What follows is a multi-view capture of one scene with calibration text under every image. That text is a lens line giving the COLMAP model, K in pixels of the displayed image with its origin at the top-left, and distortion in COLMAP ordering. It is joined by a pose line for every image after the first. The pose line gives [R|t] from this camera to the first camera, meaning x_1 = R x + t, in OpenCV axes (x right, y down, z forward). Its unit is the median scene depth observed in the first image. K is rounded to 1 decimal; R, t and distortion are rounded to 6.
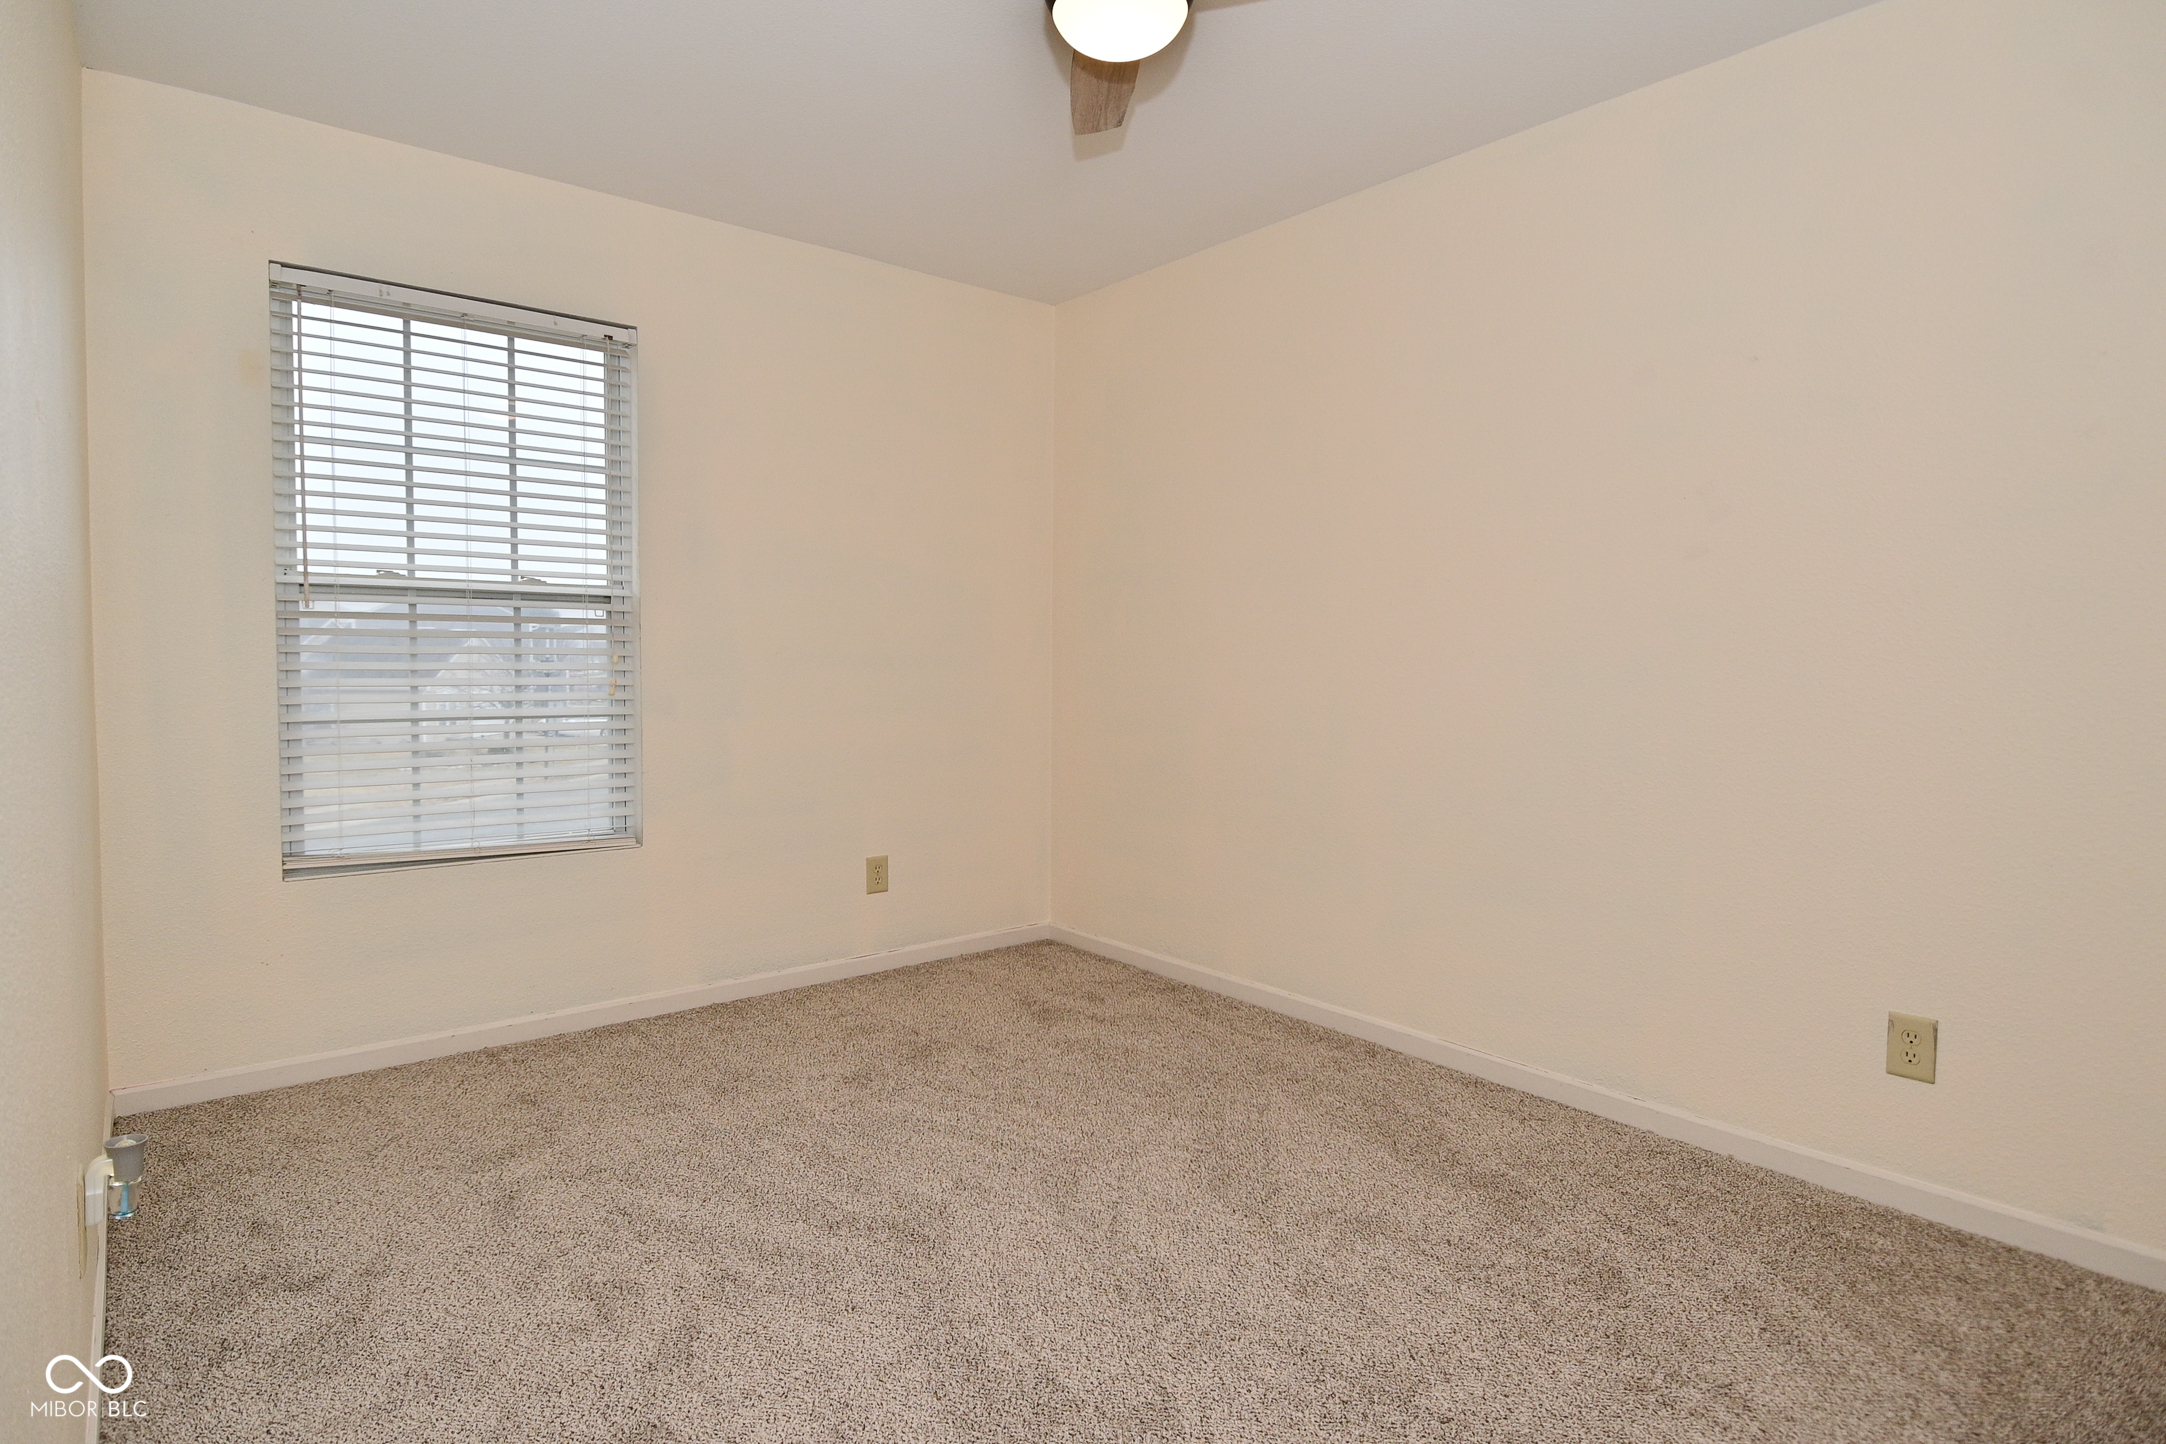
lens RADIAL K [[1137.4, 0, 1077.0], [0, 1137.4, 710.1], [0, 0, 1]] dist [0.018612, -0.030371]
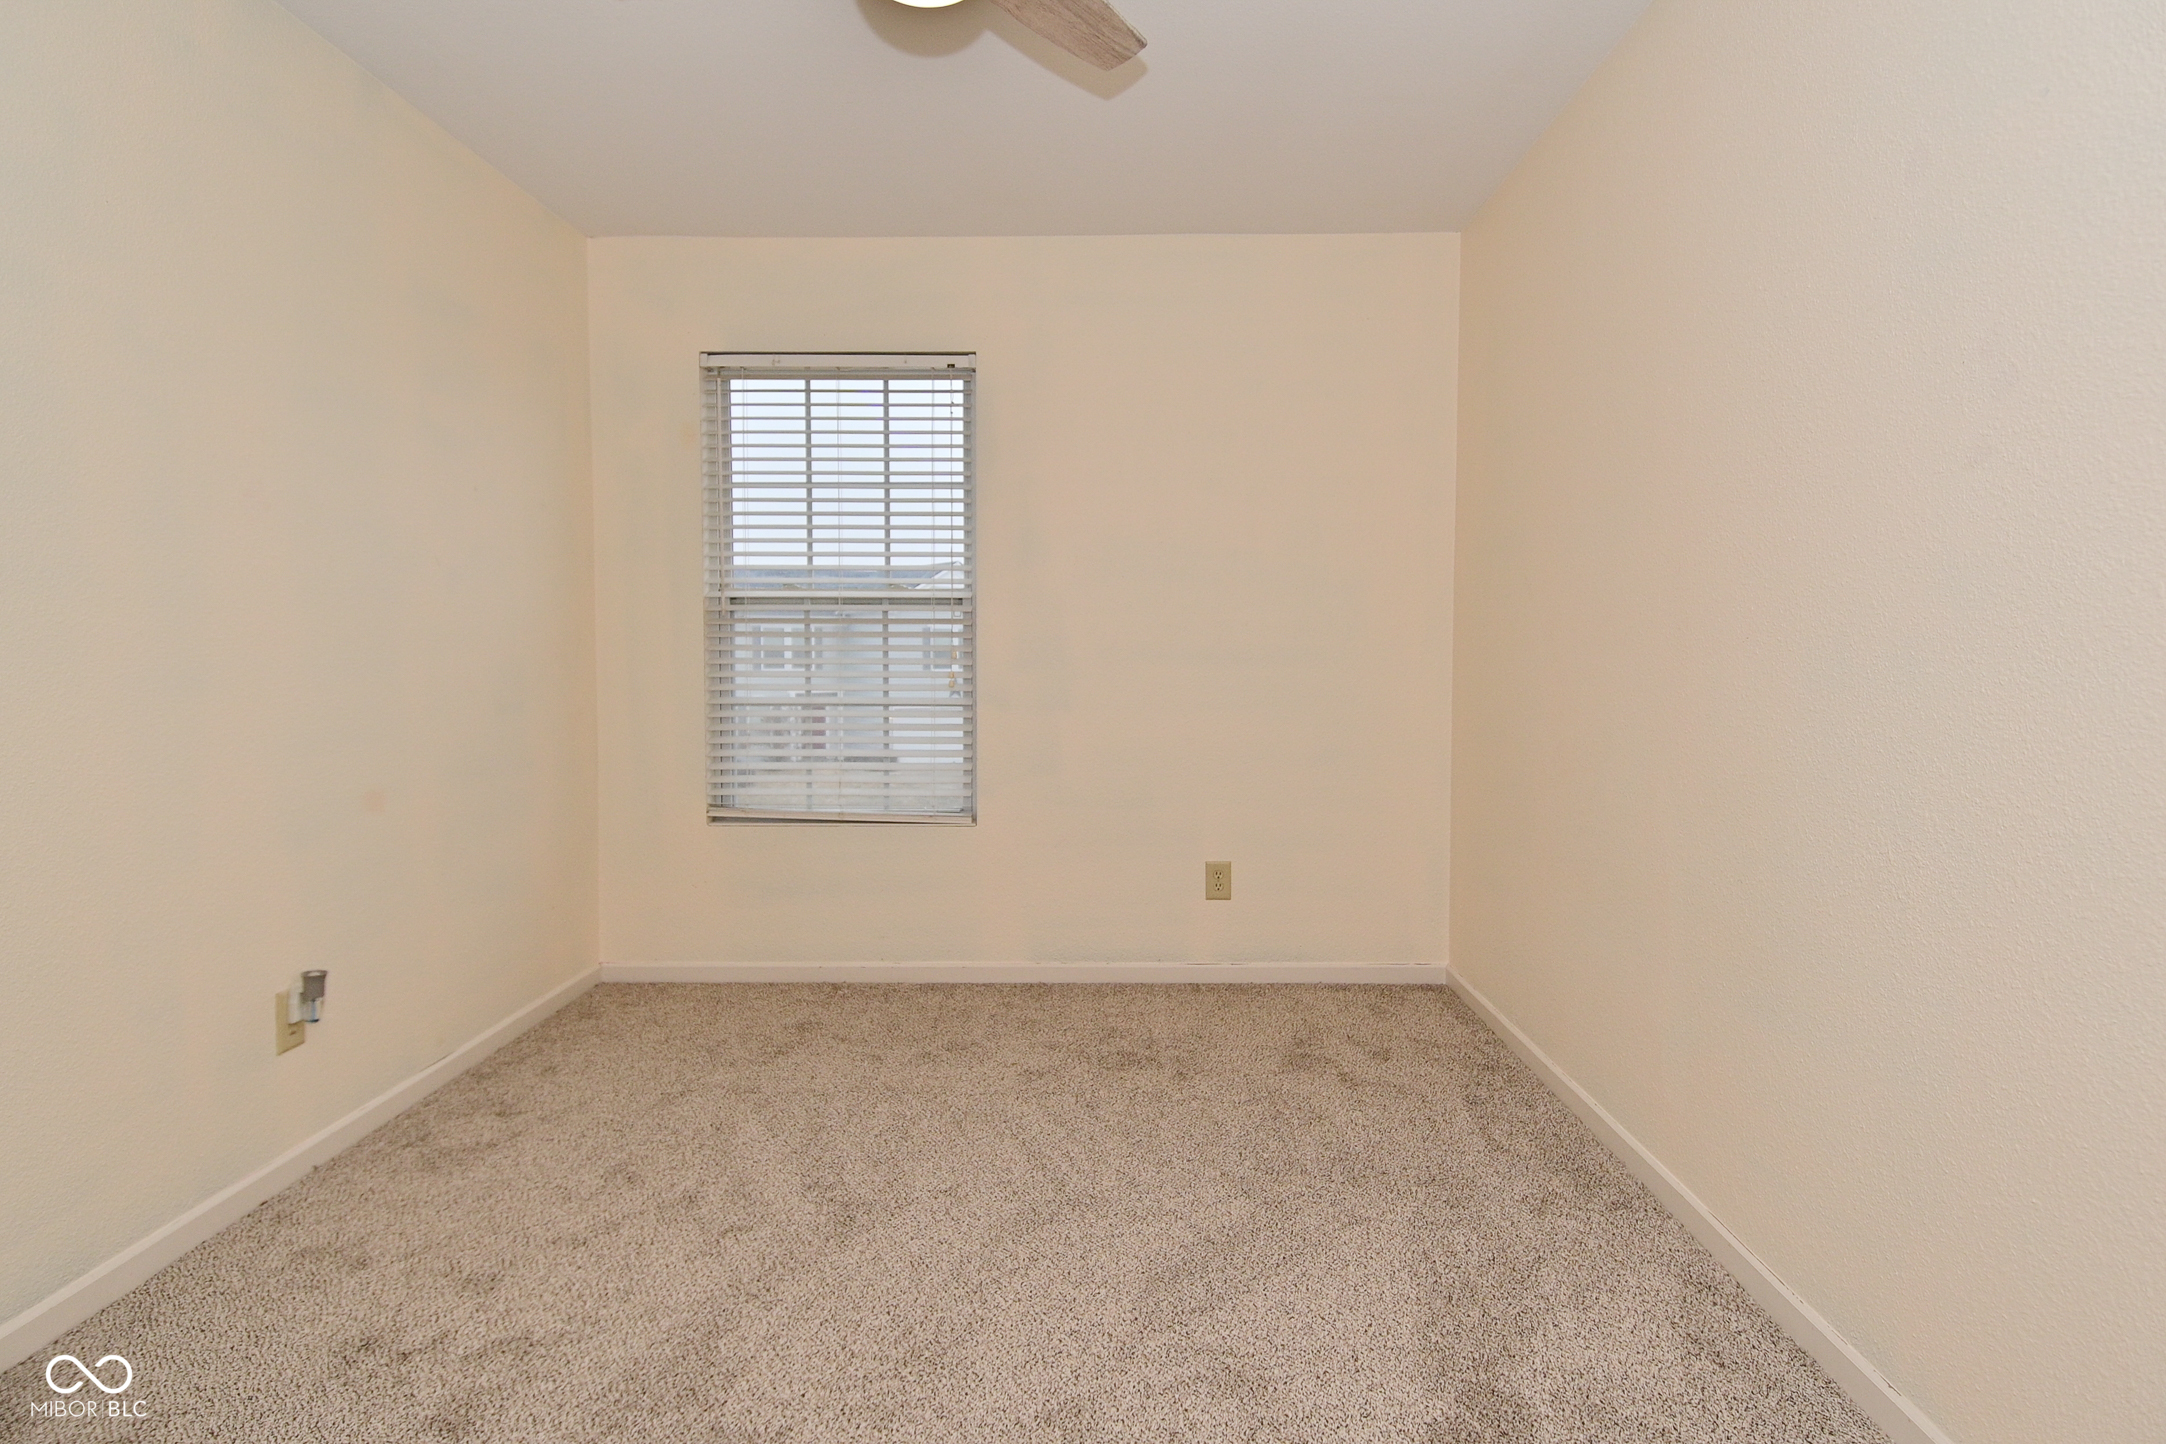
lens RADIAL K [[1181.0, 0, 1074.8], [0, 1181.0, 699.4], [0, 0, 1]] dist [0.023091, -0.035186]
pose [[0.769635, 0.022412, -0.638090, 0.433706], [-0.026512, 0.999644, 0.003133, -0.008475], [0.637933, 0.014506, 0.769955, 0.193522]]
